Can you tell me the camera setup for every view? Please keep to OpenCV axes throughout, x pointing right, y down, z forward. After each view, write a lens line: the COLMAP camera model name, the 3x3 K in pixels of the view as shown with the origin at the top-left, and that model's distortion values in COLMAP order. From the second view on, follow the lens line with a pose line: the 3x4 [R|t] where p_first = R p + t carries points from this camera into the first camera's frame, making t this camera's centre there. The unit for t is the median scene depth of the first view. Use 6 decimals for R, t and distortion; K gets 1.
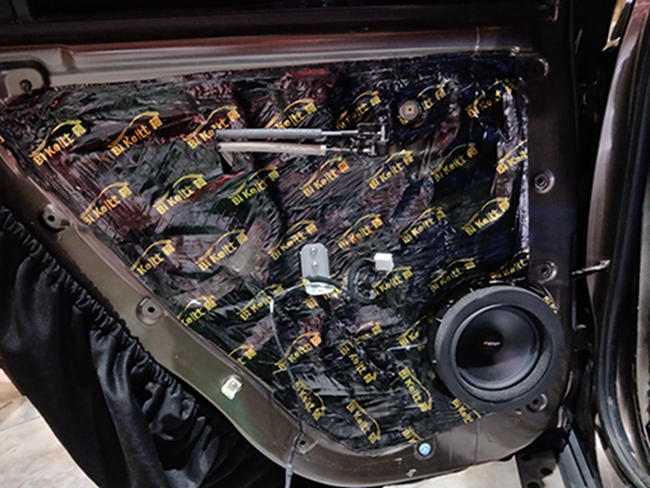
lens RADIAL K [[563.0, 0, 327.9], [0, 563.0, 239.2], [0, 0, 1]] dist [-0.003239, 0.007910]
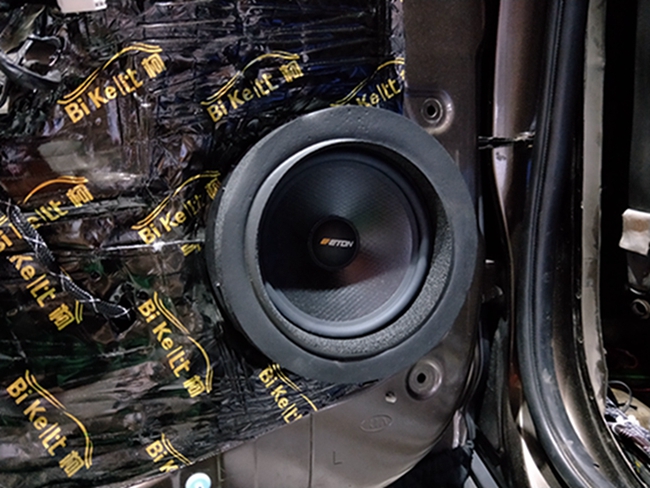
lens RADIAL K [[563.0, 0, 325.3], [0, 563.0, 249.5], [0, 0, 1]] dist [-0.003239, 0.007910]
pose [[0.972857, 0.032344, 0.229137, 0.164948], [0.002828, 0.988448, -0.151532, 0.257695], [-0.231391, 0.148067, 0.961527, 0.518719]]
